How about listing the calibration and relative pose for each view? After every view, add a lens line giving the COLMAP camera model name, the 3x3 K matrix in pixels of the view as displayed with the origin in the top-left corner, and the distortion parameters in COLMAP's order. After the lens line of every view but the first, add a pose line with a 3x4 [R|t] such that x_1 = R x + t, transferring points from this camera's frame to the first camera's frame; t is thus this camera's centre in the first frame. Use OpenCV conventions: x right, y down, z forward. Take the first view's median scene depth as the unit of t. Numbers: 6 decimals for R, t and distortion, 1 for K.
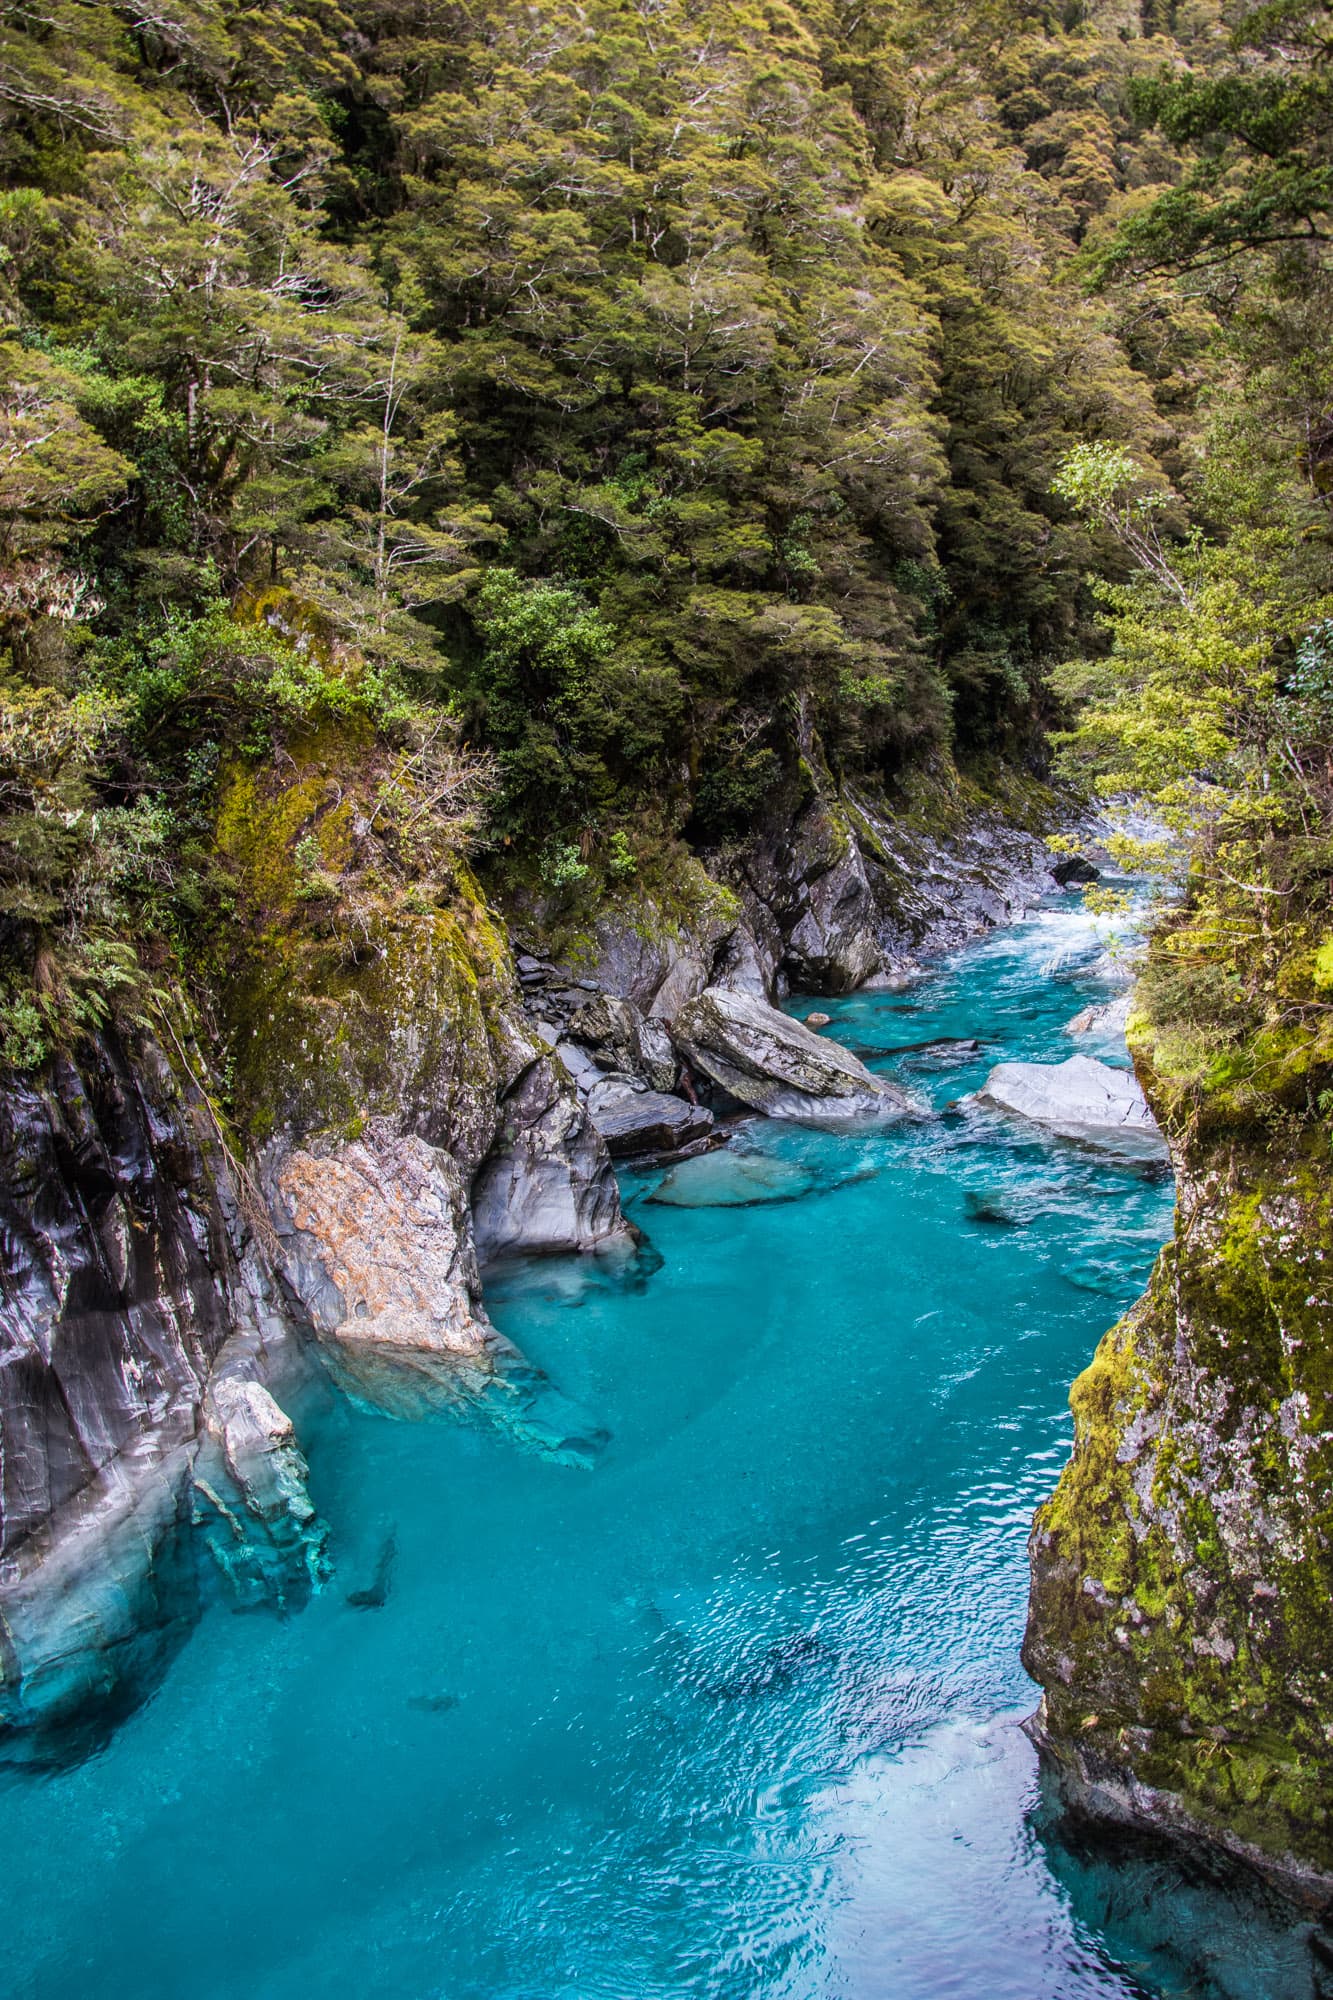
lens RADIAL K [[1491.3, 0, 701.7], [0, 1491.3, 997.3], [0, 0, 1]] dist [-0.117066, 0.066587]
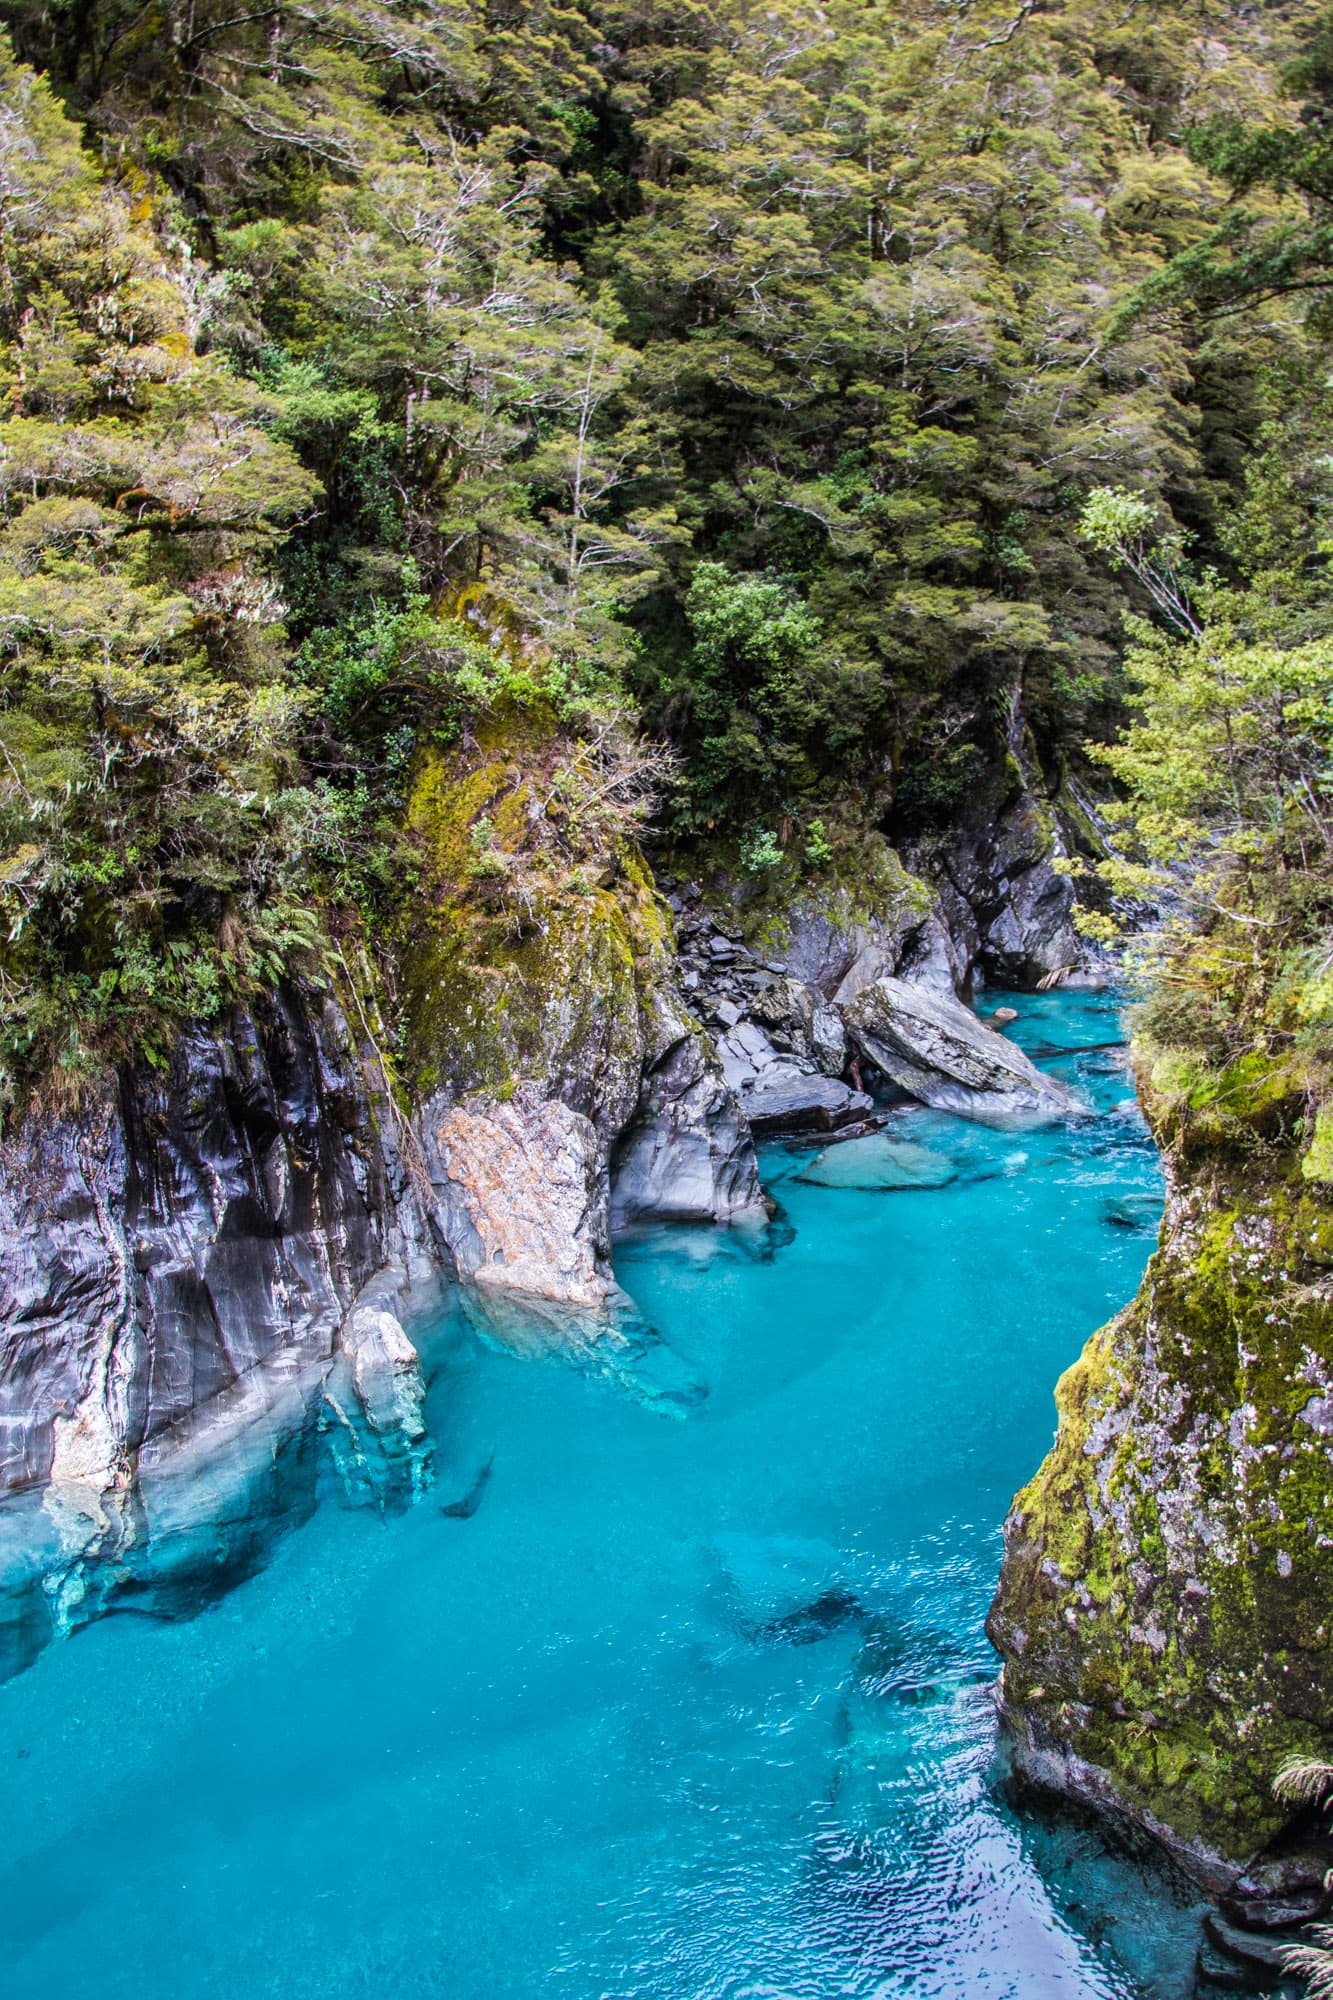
lens RADIAL K [[1491.3, 0, 701.7], [0, 1491.3, 997.3], [0, 0, 1]] dist [-0.117066, 0.066587]
pose [[0.982740, 0.058344, -0.175551, 0.086374], [-0.055744, 0.998250, 0.019712, -0.008219], [0.176394, -0.009586, 0.984273, -0.041925]]
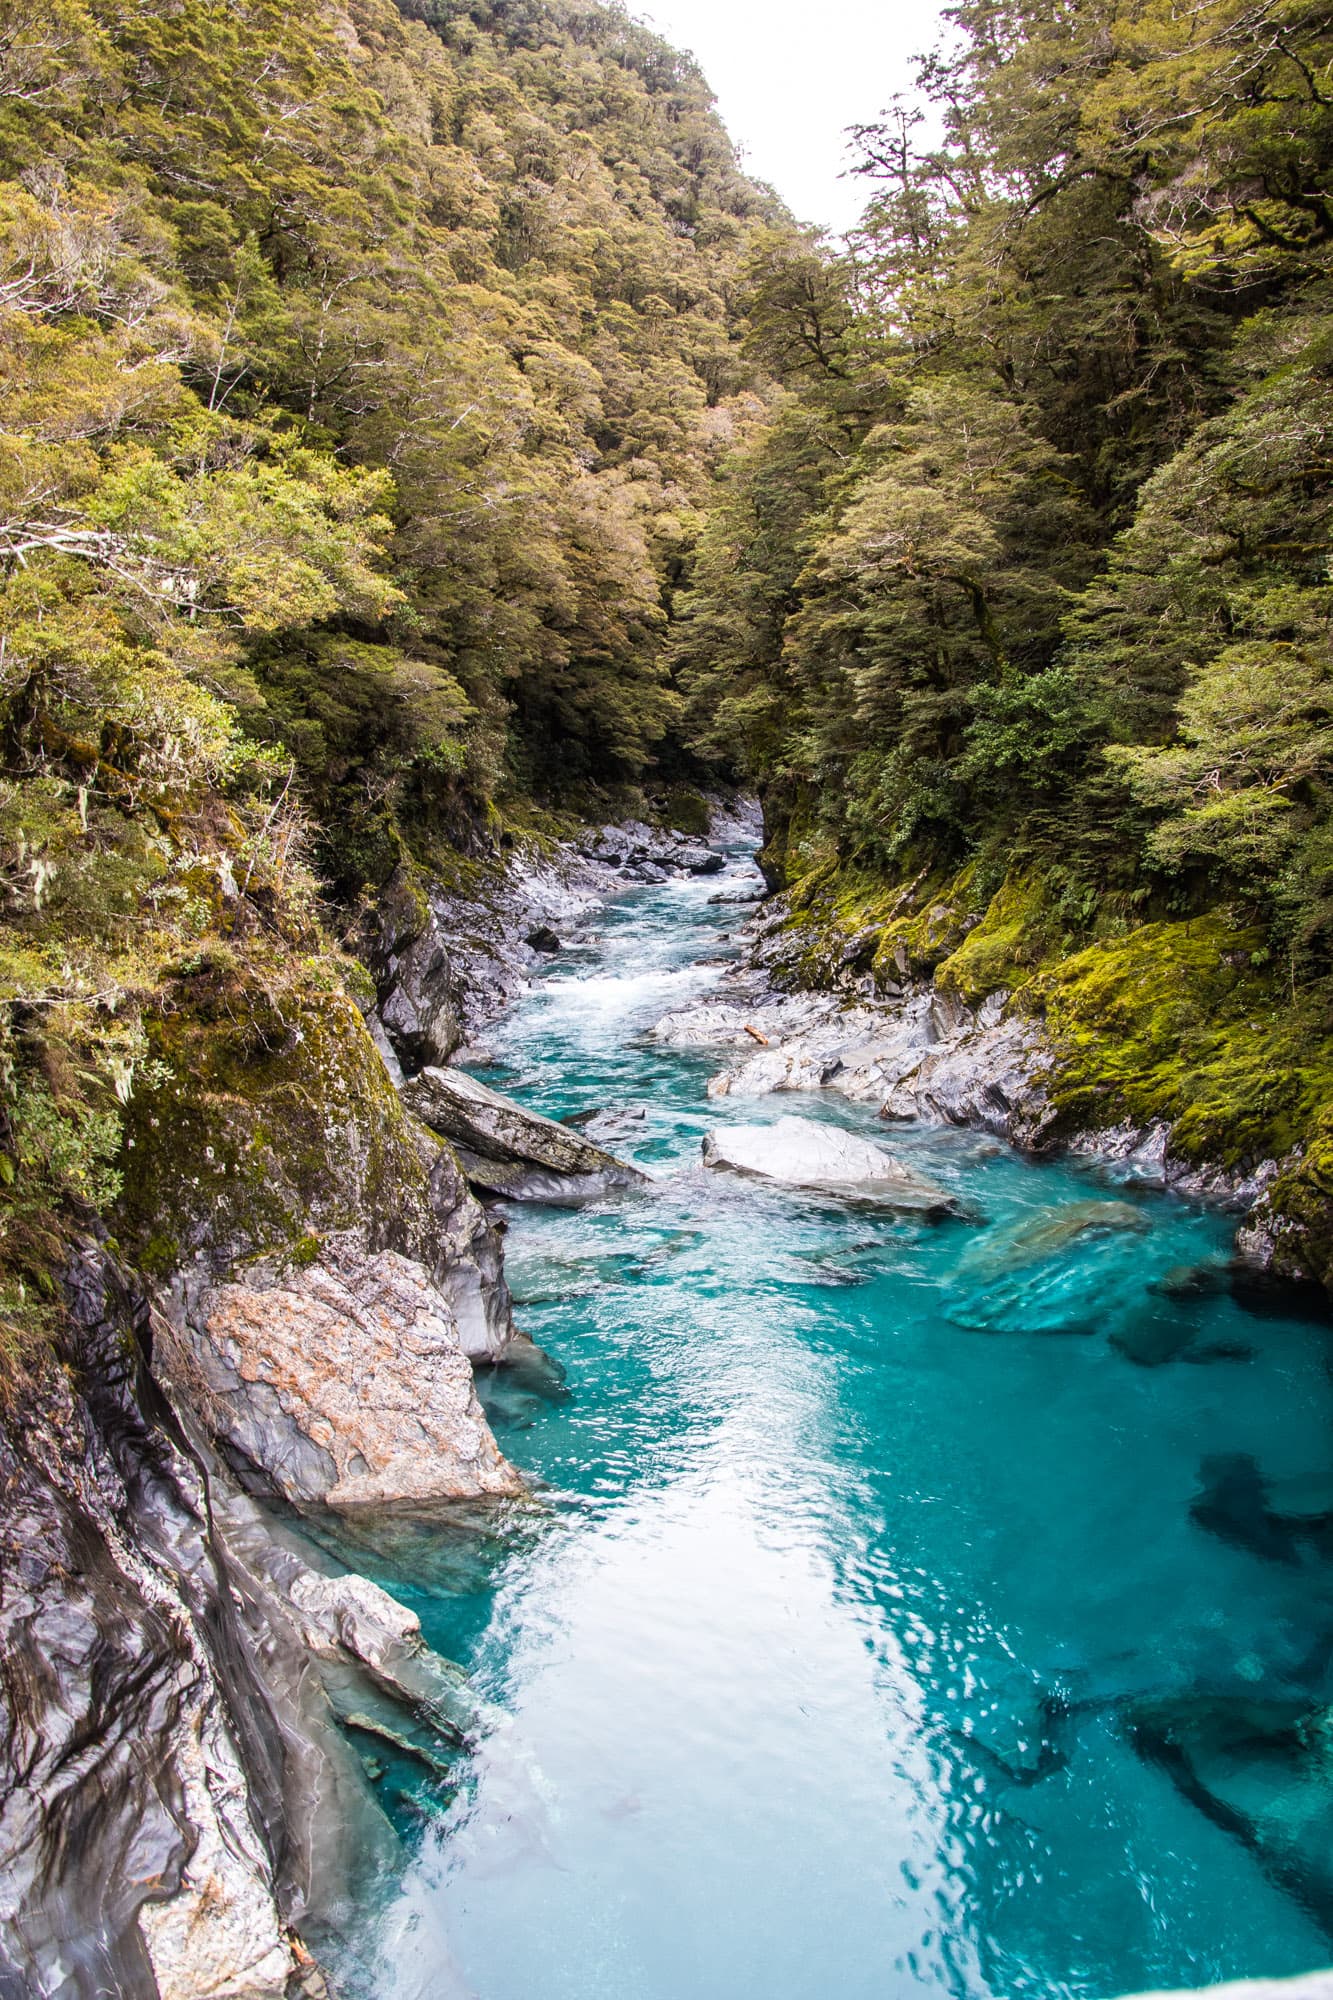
lens RADIAL K [[1491.3, 0, 701.7], [0, 1491.3, 997.3], [0, 0, 1]] dist [-0.117066, 0.066587]
pose [[0.868008, -0.021551, 0.496082, -0.415111], [0.046003, 0.998251, -0.037125, -0.010345], [-0.494414, 0.055046, 0.867482, 0.156998]]
